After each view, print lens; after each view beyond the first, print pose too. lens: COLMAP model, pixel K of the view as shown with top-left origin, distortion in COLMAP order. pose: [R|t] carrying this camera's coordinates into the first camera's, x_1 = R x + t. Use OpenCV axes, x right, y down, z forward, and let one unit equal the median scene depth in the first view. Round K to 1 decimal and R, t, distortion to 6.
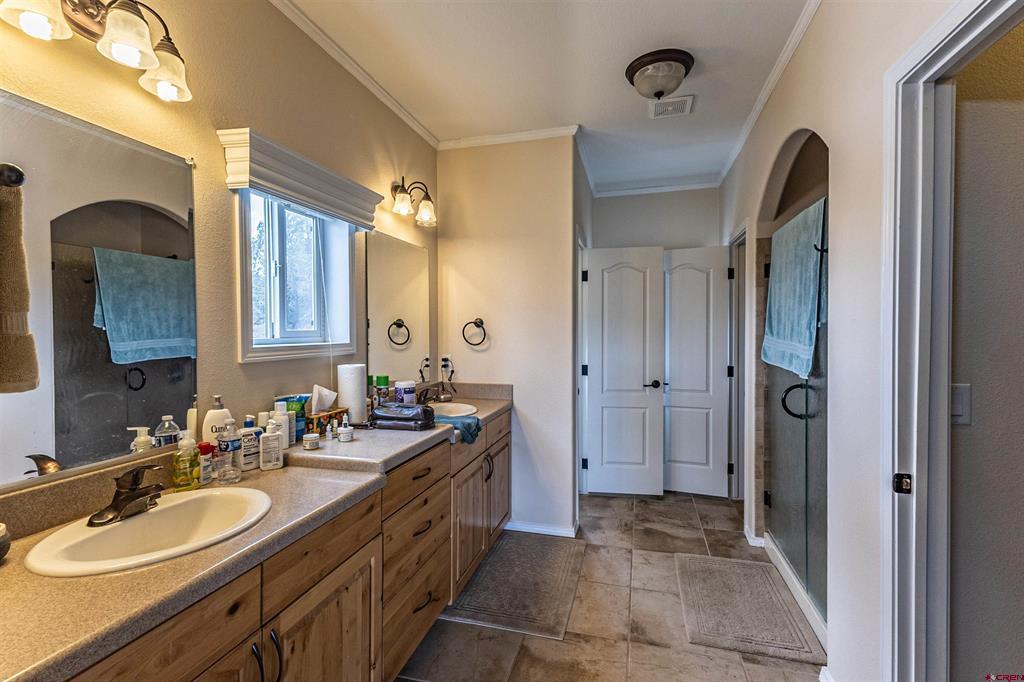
lens RADIAL K [[467.3, 0, 514.0], [0, 467.3, 341.4], [0, 0, 1]] dist [0.027283, -0.006739]
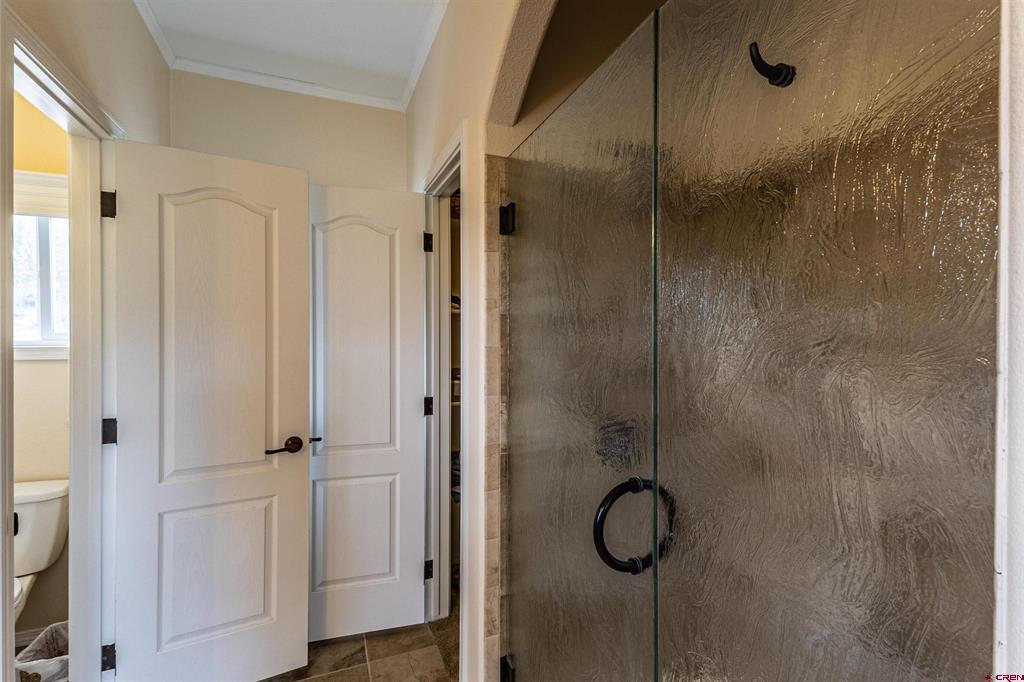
lens RADIAL K [[467.3, 0, 513.2], [0, 467.3, 340.3], [0, 0, 1]] dist [0.027283, -0.006739]
pose [[0.792771, 0.001231, 0.609518, 0.201717], [0.007883, 0.999894, -0.012273, -0.012554], [-0.609468, 0.014534, 0.792677, 0.507455]]
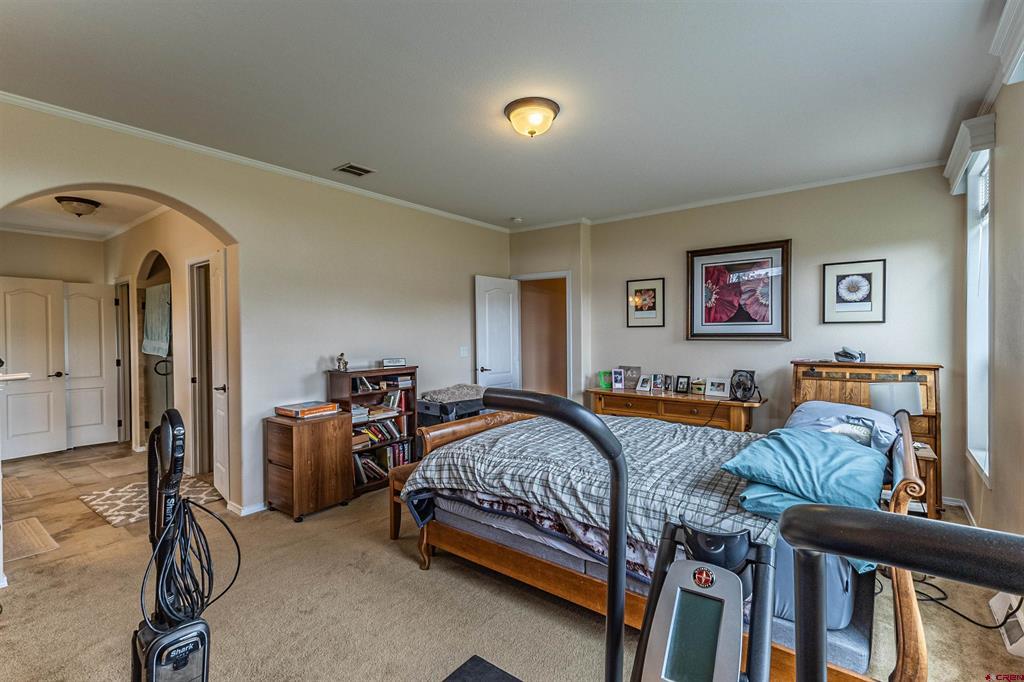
lens RADIAL K [[467.3, 0, 508.2], [0, 467.3, 339.9], [0, 0, 1]] dist [0.027283, -0.006739]
pose [[0.393272, -0.010167, 0.919366, -0.557915], [0.030563, 0.999531, -0.002021, 0.032396], [-0.918914, 0.028894, 0.393398, -0.954333]]
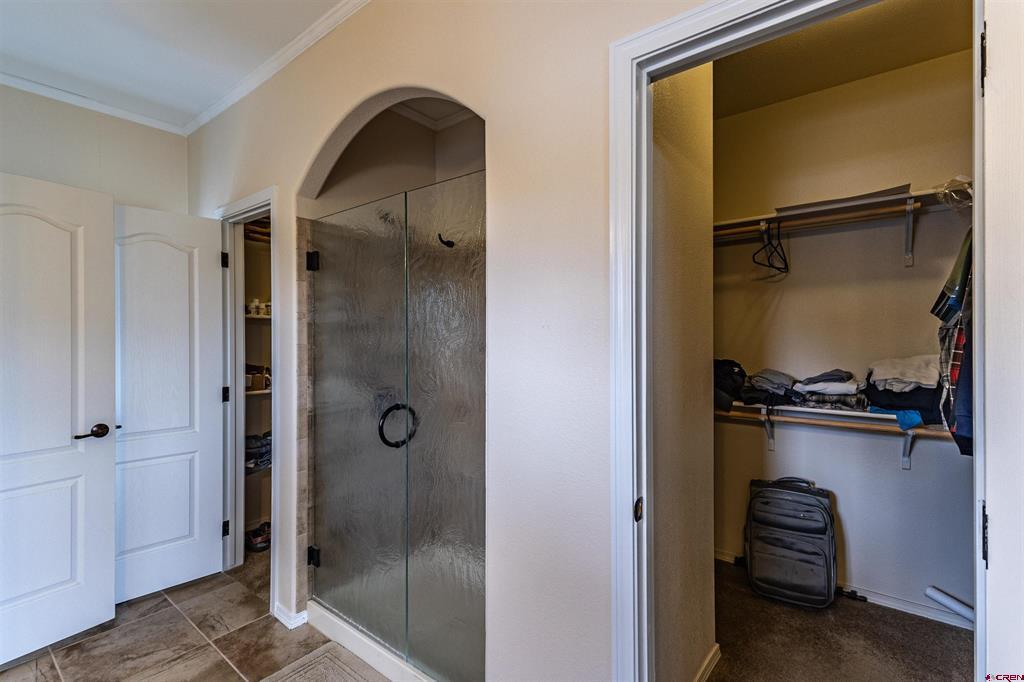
lens RADIAL K [[467.3, 0, 510.5], [0, 467.3, 341.3], [0, 0, 1]] dist [0.027283, -0.006739]
pose [[0.398390, -0.002281, 0.917213, -0.035503], [0.017566, 0.999832, -0.005144, -0.007258], [-0.917048, 0.018161, 0.398363, 0.333331]]
